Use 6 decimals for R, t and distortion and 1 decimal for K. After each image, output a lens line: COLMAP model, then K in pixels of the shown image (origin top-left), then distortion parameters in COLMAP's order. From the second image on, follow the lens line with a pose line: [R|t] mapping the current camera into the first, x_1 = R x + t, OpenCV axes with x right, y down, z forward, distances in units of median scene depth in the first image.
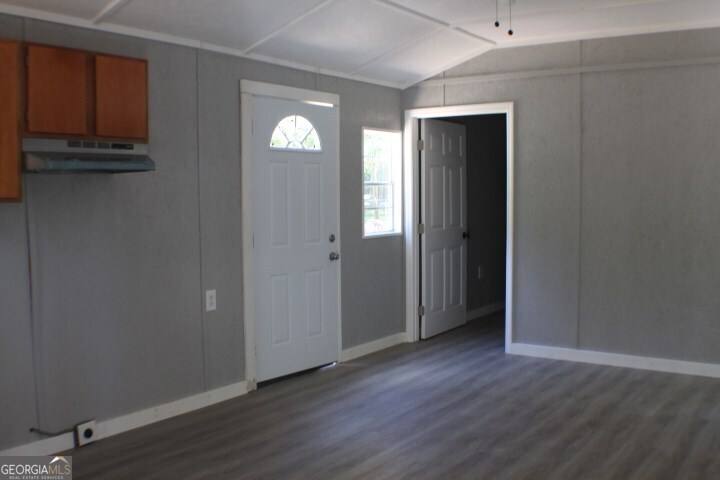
lens RADIAL K [[718.8, 0, 338.4], [0, 718.8, 240.4], [0, 0, 1]] dist [-0.190902, 0.078402]
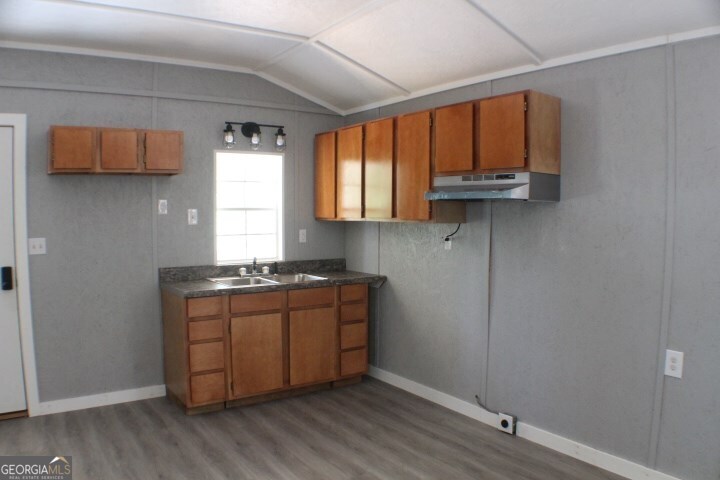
lens RADIAL K [[538.8, 0, 360.0], [0, 538.8, 240.0], [0, 0, 1]] dist [-0.229471, 0.082601]
pose [[-0.321181, 0.068644, -0.944527, 0.373052], [-0.062255, 0.993682, 0.093386, -0.068635], [0.944969, 0.088796, -0.314879, 0.729933]]
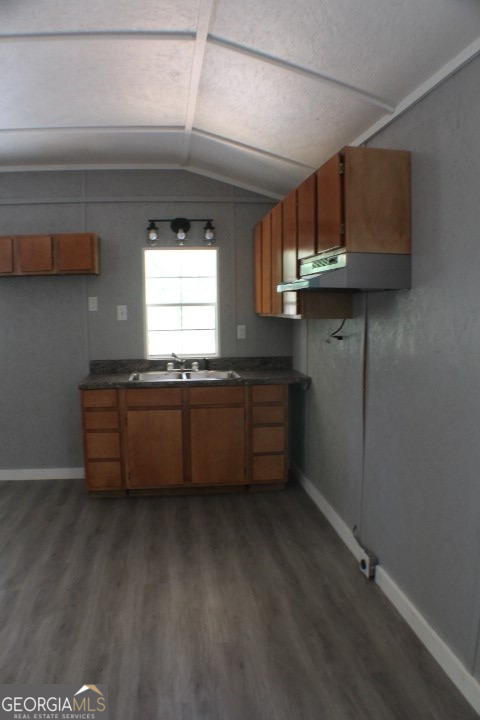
lens RADIAL K [[538.8, 0, 240.0], [0, 538.8, 360.0], [0, 0, 1]] dist [-0.229471, 0.082601]
pose [[-0.717167, 0.091831, -0.690824, 0.162114], [-0.026630, 0.986945, 0.158839, -0.078574], [0.696392, 0.132311, -0.705359, 0.969665]]
